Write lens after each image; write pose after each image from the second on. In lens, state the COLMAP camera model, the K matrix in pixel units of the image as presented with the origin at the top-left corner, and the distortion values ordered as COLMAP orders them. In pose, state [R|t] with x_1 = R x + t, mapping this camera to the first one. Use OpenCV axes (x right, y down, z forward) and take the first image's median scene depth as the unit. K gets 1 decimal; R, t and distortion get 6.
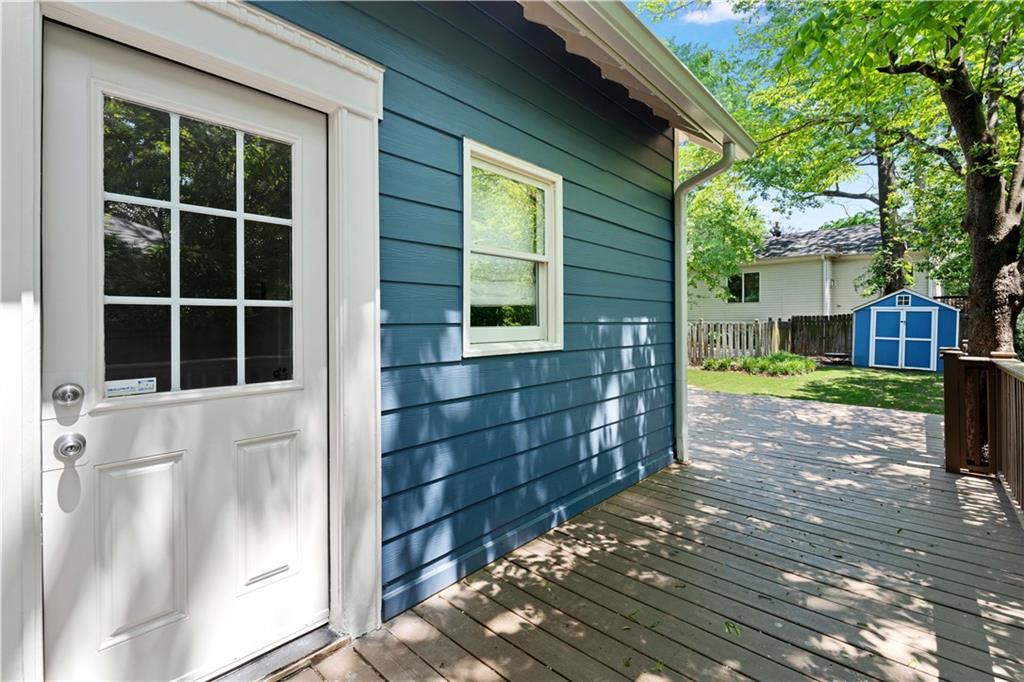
lens RADIAL K [[457.4, 0, 516.5], [0, 457.4, 319.0], [0, 0, 1]] dist [-0.000668, 0.000474]
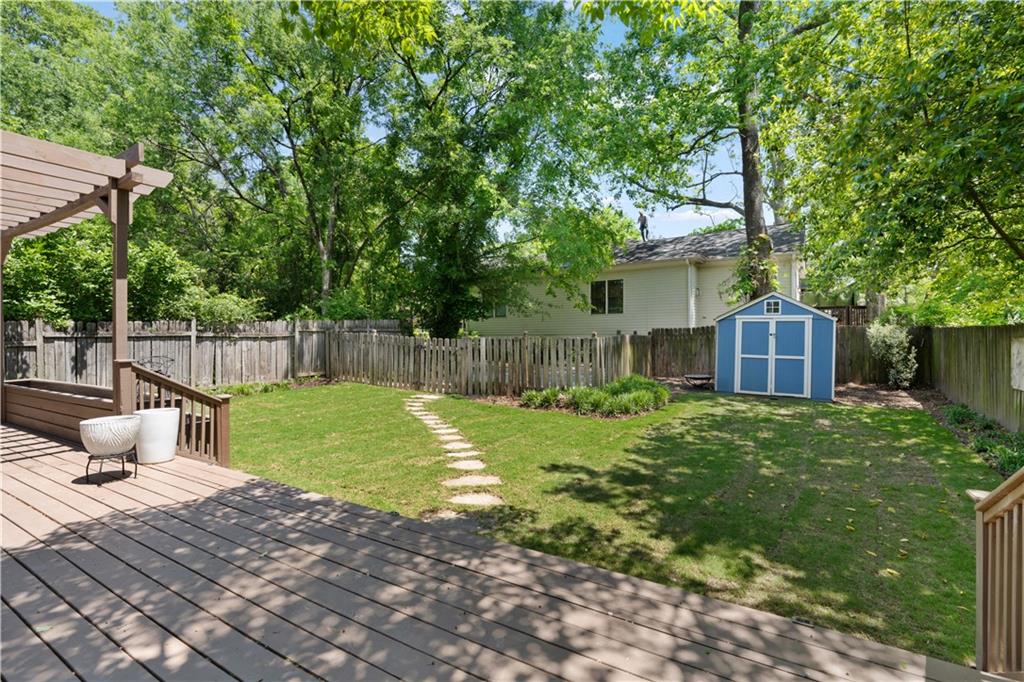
lens RADIAL K [[457.4, 0, 516.8], [0, 457.4, 334.9], [0, 0, 1]] dist [-0.000668, 0.000474]
pose [[0.977629, -0.006949, 0.210223, 0.212495], [0.006750, 0.999976, 0.001661, 0.001992], [-0.210229, -0.000205, 0.977652, 0.273386]]
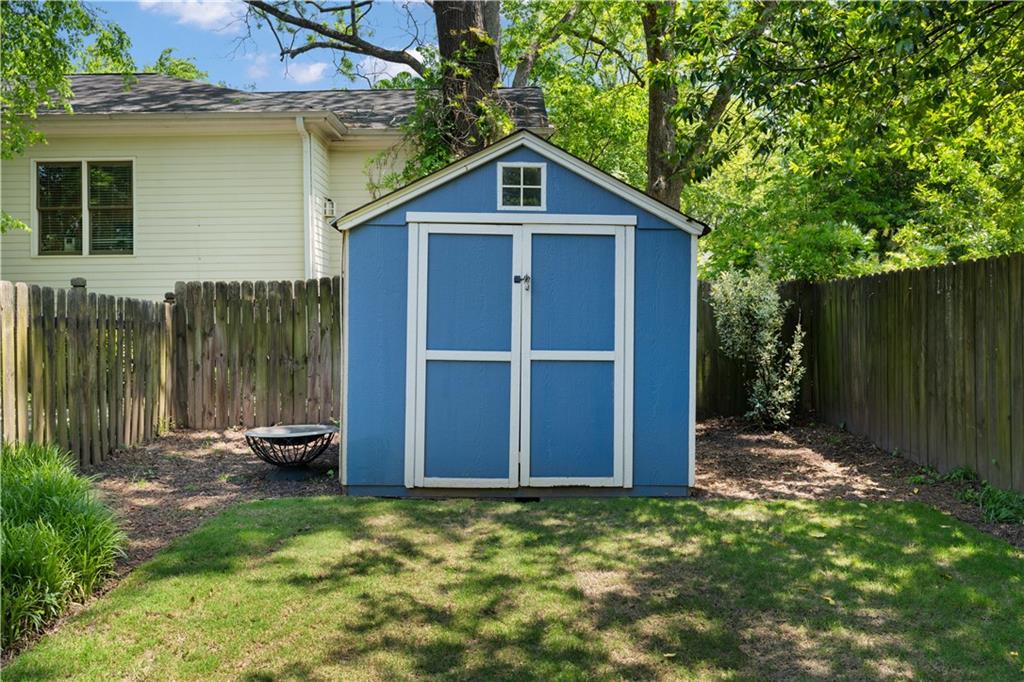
lens RADIAL K [[810.8, 0, 516.6], [0, 810.8, 336.7], [0, 0, 1]] dist [-0.002075, -0.000124]
pose [[0.711143, -0.015757, 0.702871, 0.457940], [0.010598, 0.999875, 0.011693, 0.024324], [-0.702967, -0.000866, 0.711222, 0.584778]]
